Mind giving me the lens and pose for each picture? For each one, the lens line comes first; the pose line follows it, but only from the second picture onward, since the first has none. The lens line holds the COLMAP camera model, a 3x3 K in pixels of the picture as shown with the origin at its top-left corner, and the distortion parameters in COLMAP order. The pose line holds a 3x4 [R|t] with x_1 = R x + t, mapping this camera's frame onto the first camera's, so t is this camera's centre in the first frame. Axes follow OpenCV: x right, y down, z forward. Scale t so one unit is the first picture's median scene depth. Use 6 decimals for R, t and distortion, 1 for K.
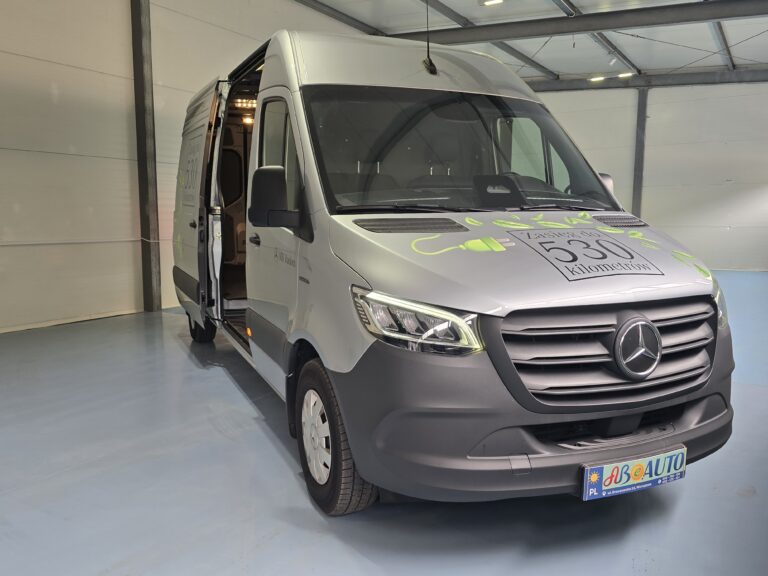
lens RADIAL K [[615.6, 0, 384.0], [0, 615.6, 288.0], [0, 0, 1]] dist [0.021442, -0.005976]
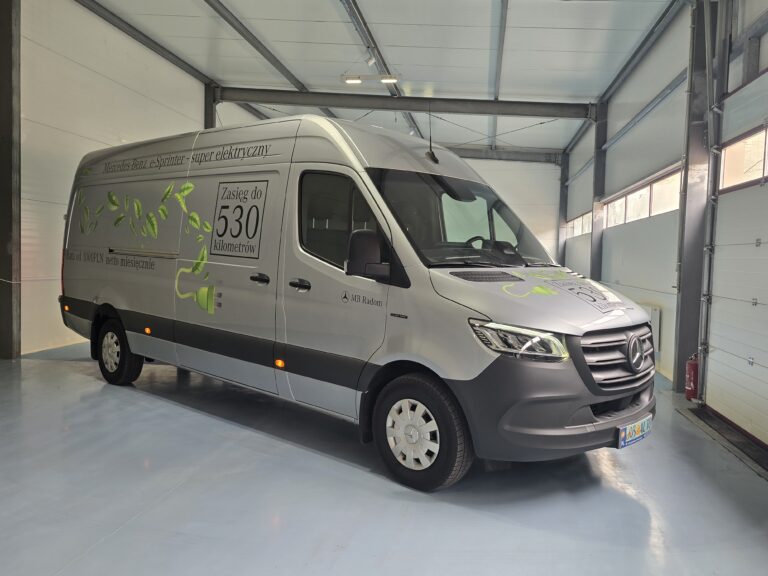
lens RADIAL K [[615.6, 0, 384.0], [0, 615.6, 288.0], [0, 0, 1]] dist [0.021442, -0.005976]
pose [[0.919909, 0.004516, 0.392106, -0.813682], [0.021749, 0.997807, -0.062518, 0.010276], [-0.391528, 0.066039, 0.917793, -0.250737]]
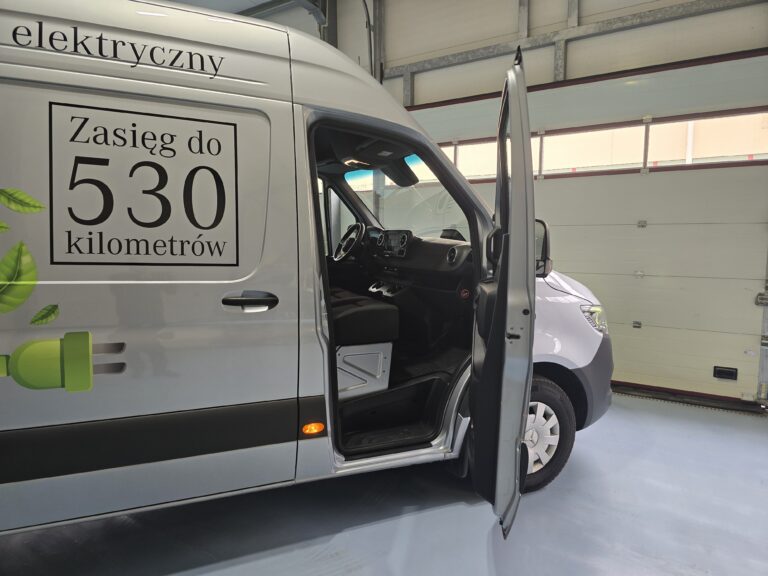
lens RADIAL K [[535.9, 0, 387.1], [0, 535.9, 285.1], [0, 0, 1]] dist [0.031704, -0.002517]
pose [[0.001737, -0.098975, 0.995088, -1.379293], [0.123144, 0.987537, 0.098009, -0.245479], [-0.992387, 0.122369, 0.013903, 1.462511]]
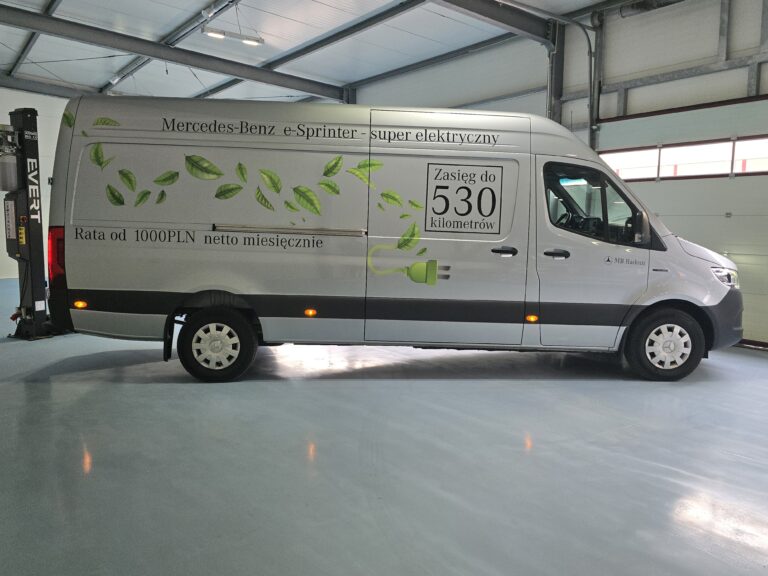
lens RADIAL K [[535.2, 0, 385.2], [0, 535.2, 275.4], [0, 0, 1]] dist [0.032324, -0.006588]
pose [[0.391085, -0.098599, 0.915058, -2.462314], [0.102716, 0.992709, 0.063066, -0.235823], [-0.914605, 0.069327, 0.398361, 1.337373]]
